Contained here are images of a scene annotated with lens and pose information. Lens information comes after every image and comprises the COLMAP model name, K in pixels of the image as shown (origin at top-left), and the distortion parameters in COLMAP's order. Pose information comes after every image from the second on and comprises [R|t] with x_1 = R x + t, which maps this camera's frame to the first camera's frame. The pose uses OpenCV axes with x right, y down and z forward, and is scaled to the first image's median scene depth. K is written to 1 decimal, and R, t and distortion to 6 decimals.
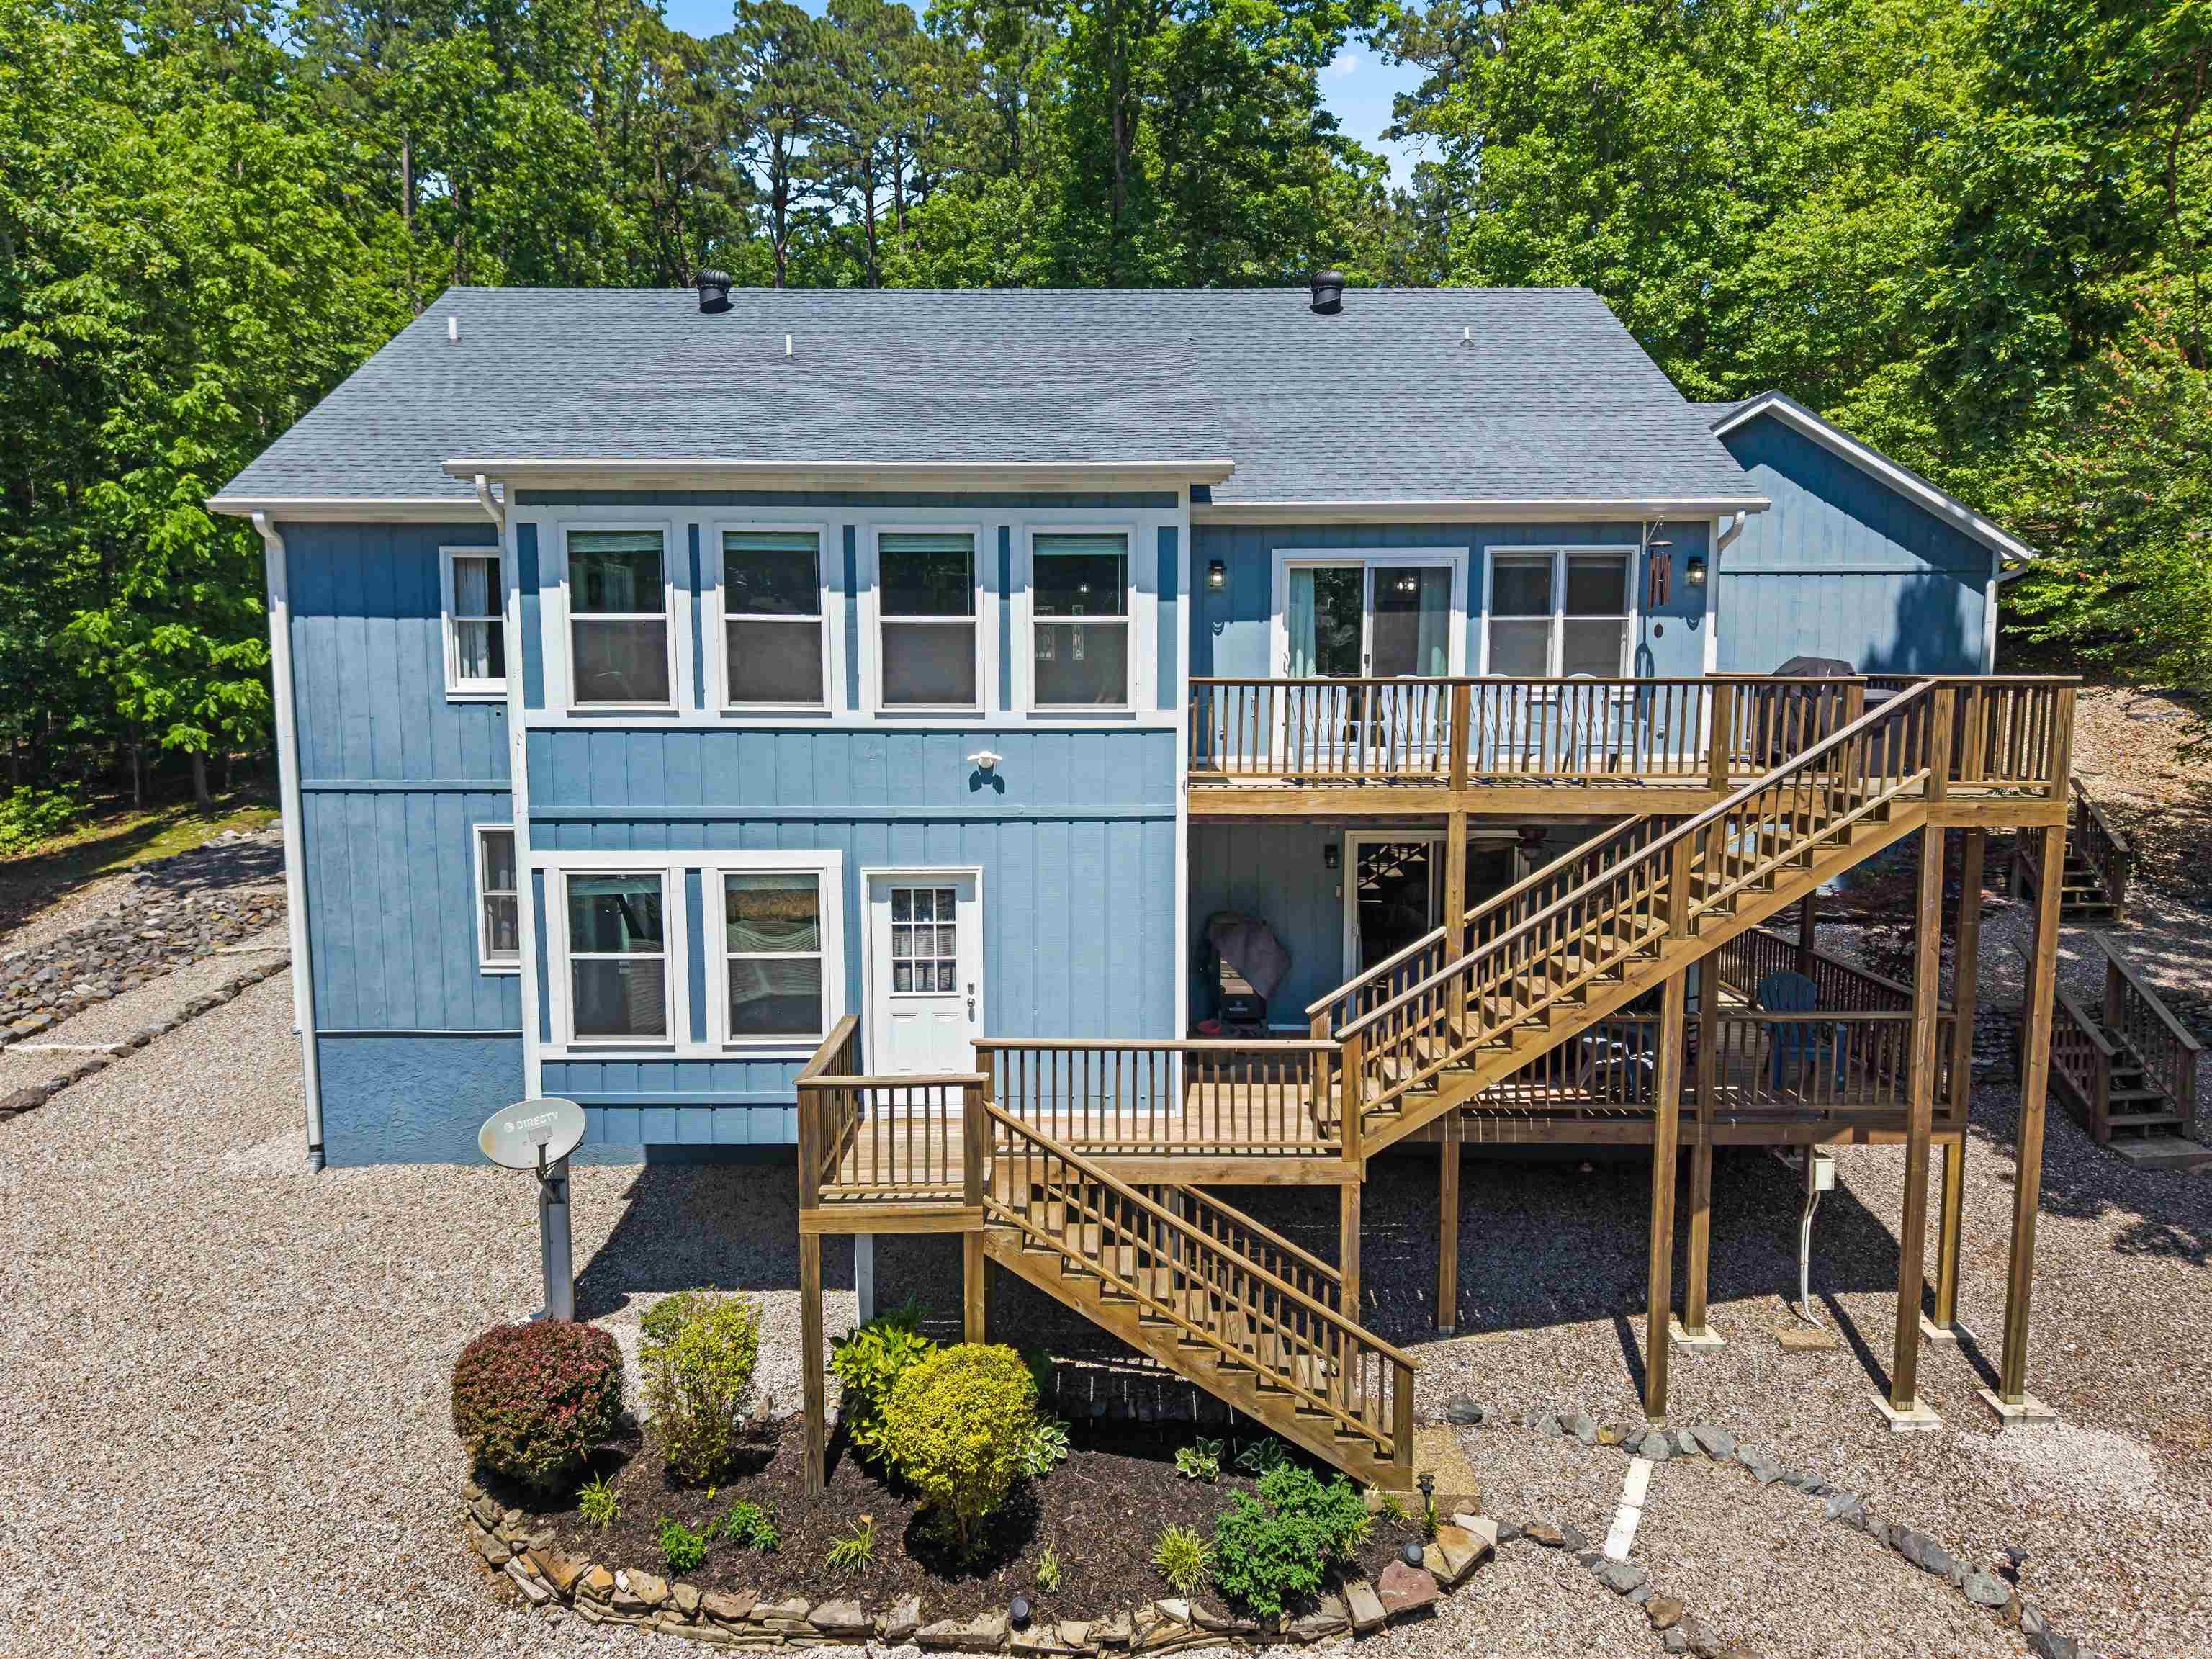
lens RADIAL K [[1476.2, 0, 1106.0], [0, 1476.2, 829.5], [0, 0, 1]] dist [0.073567, -0.088918]
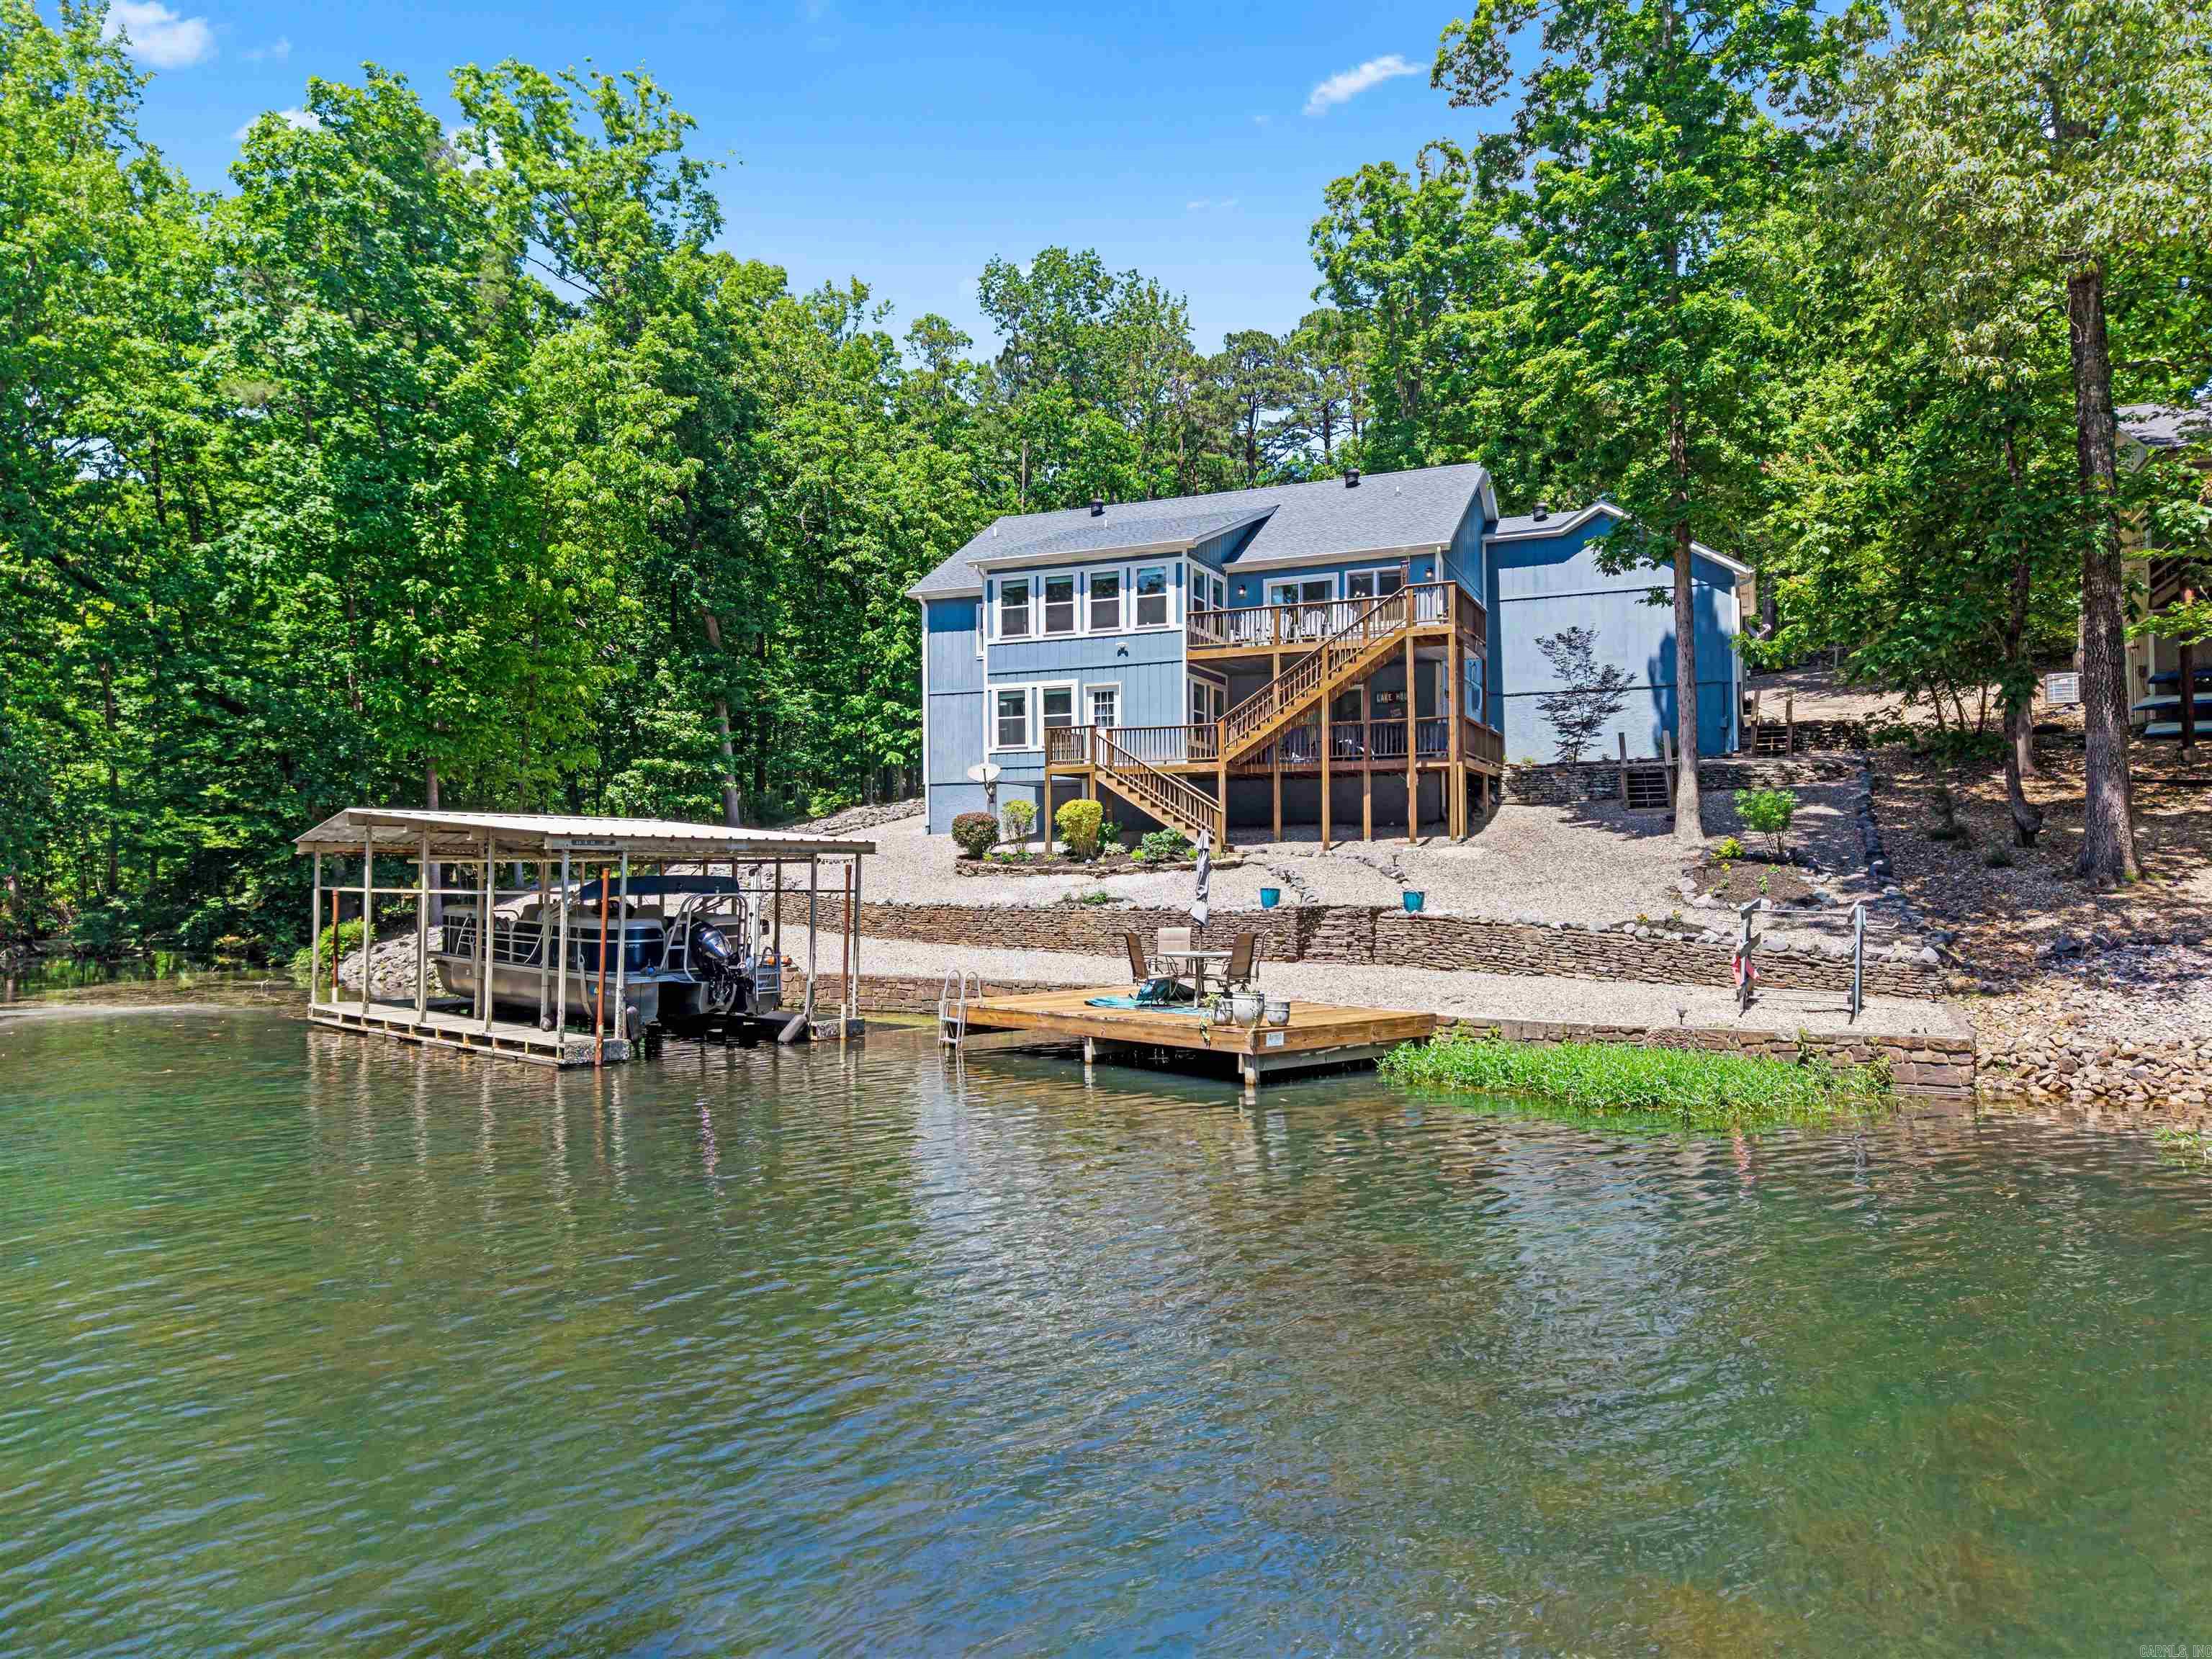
lens RADIAL K [[1476.2, 0, 1106.0], [0, 1476.2, 829.5], [0, 0, 1]] dist [0.073567, -0.088918]
pose [[0.917997, -0.014127, -0.396337, 1.046545], [-0.041141, 0.990581, -0.130600, 0.700012], [0.394449, 0.136196, 0.908769, -1.640215]]
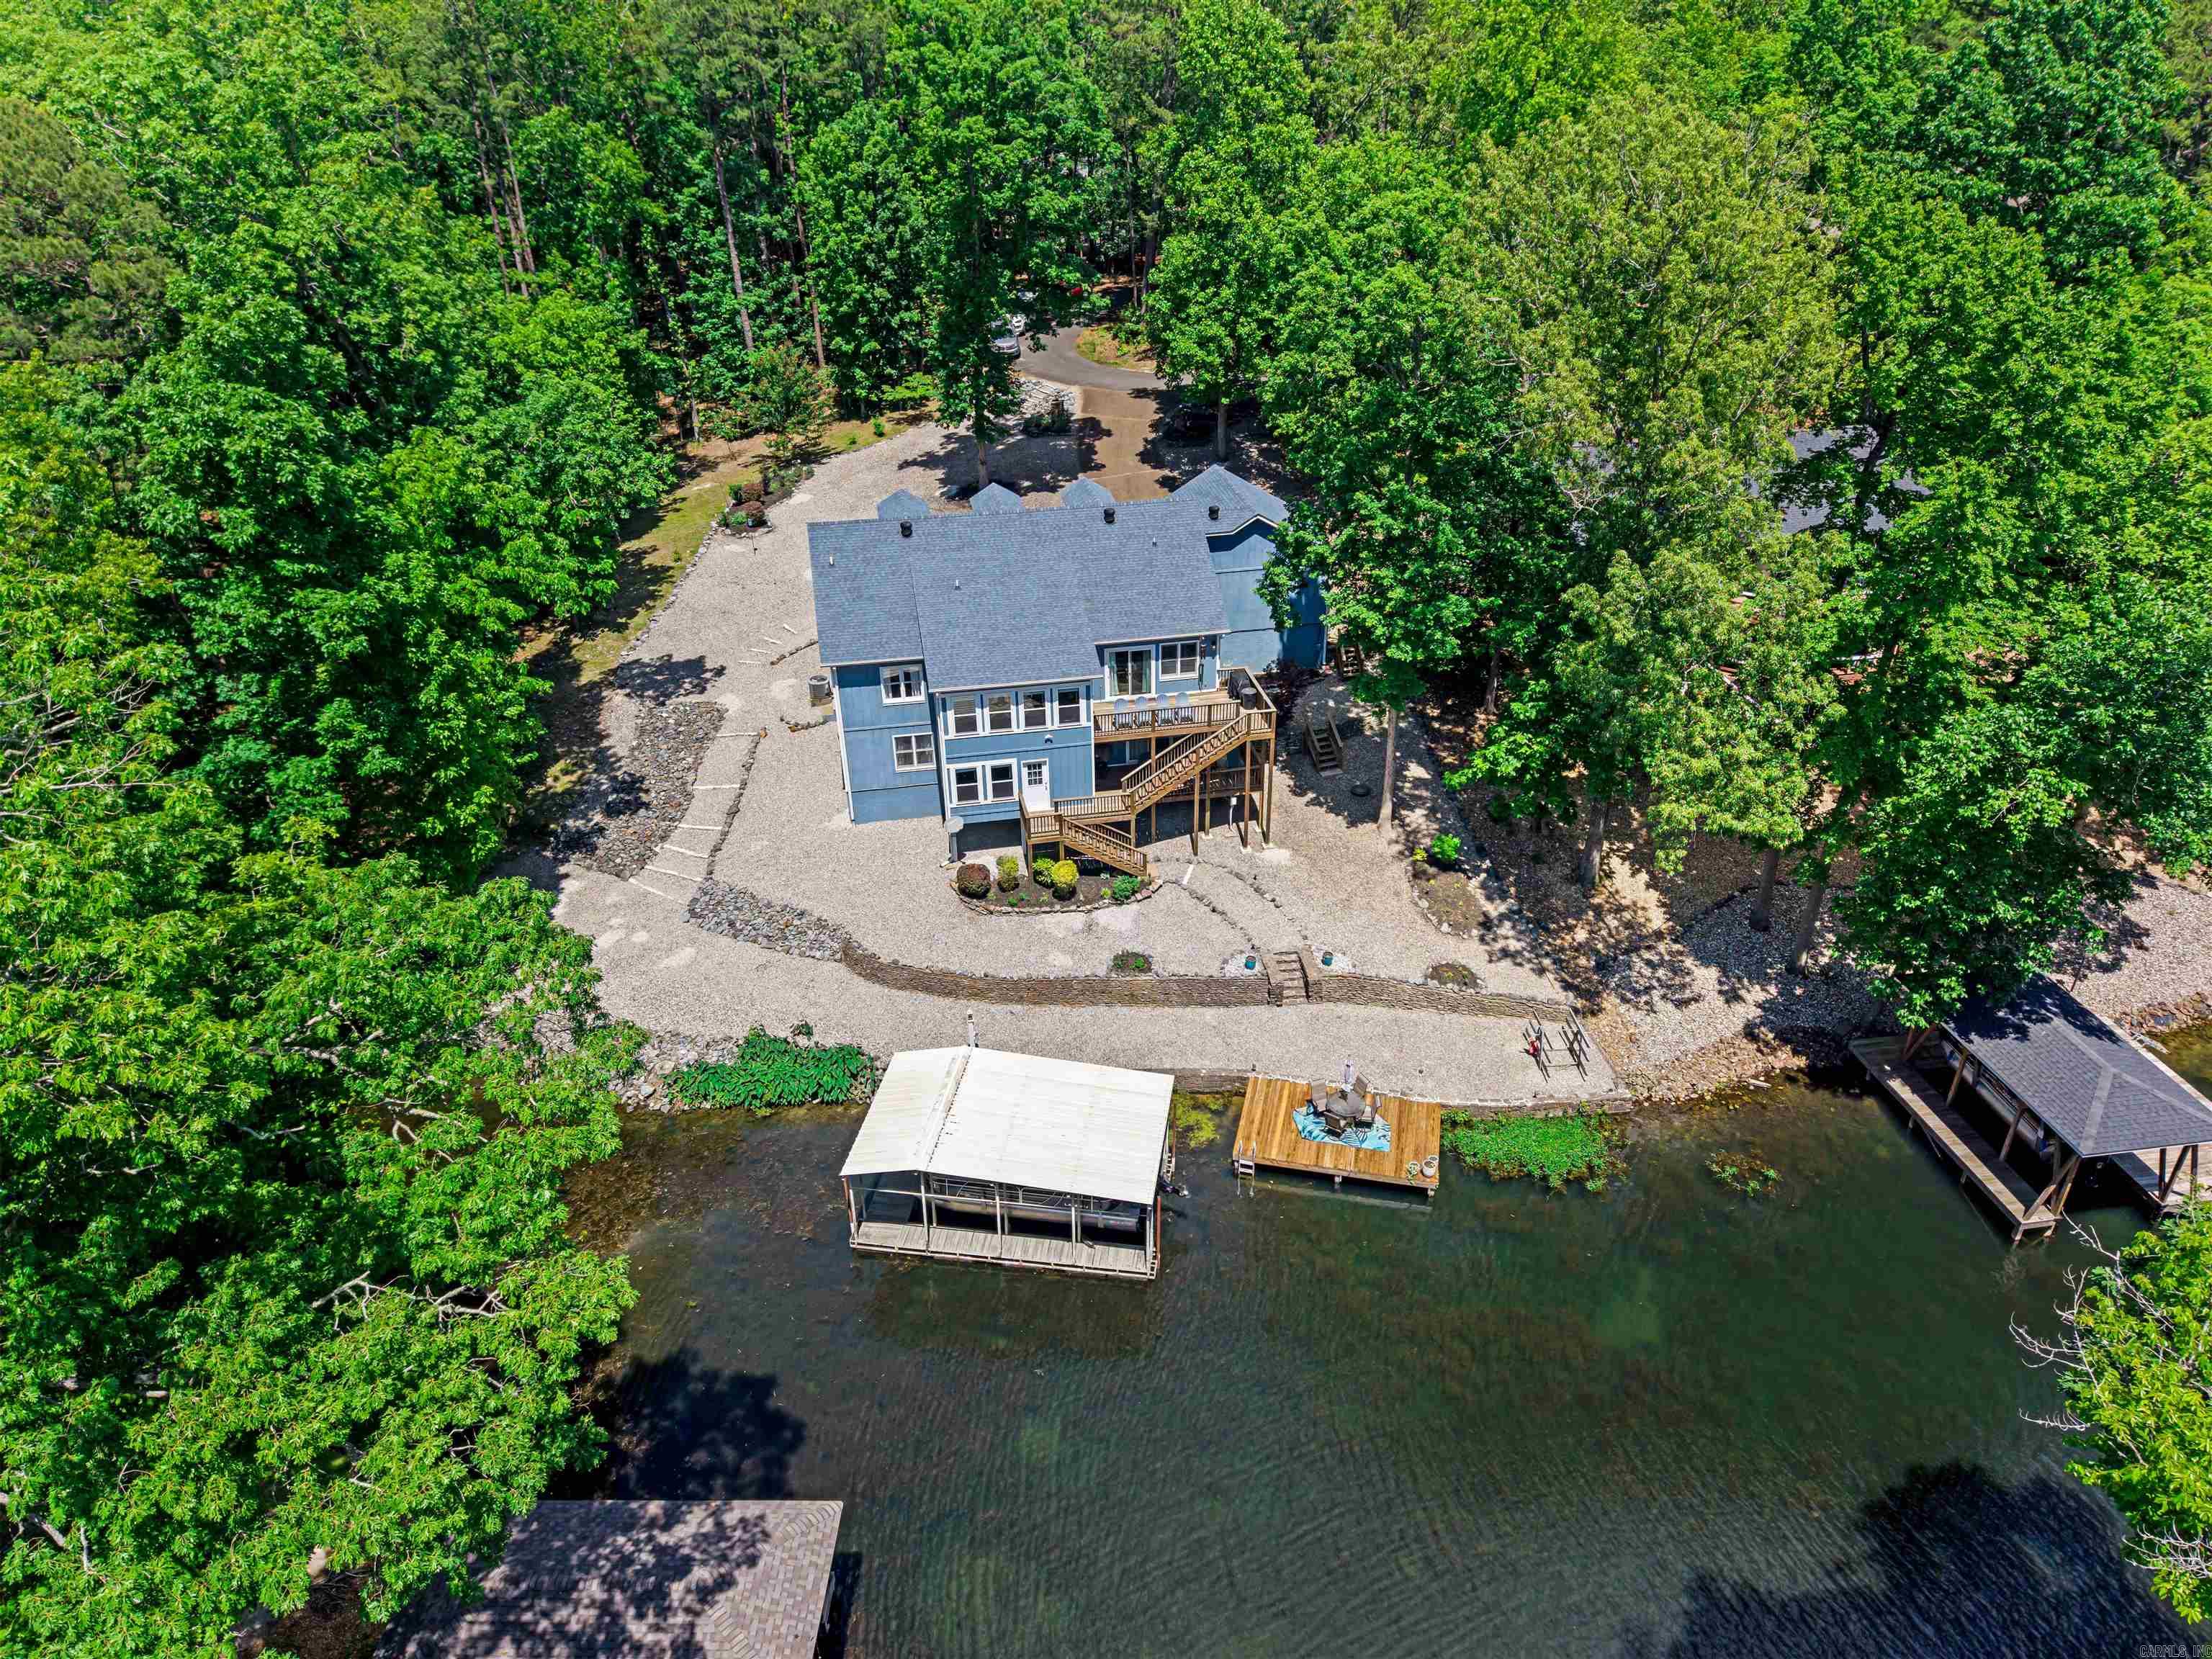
lens RADIAL K [[1476.2, 0, 1106.0], [0, 1476.2, 829.5], [0, 0, 1]] dist [0.073567, -0.088918]
pose [[0.981746, -0.107640, 0.156809, -0.621363], [0.033719, 0.909890, 0.413478, -1.578928], [-0.187186, -0.400642, 0.896910, -3.026866]]
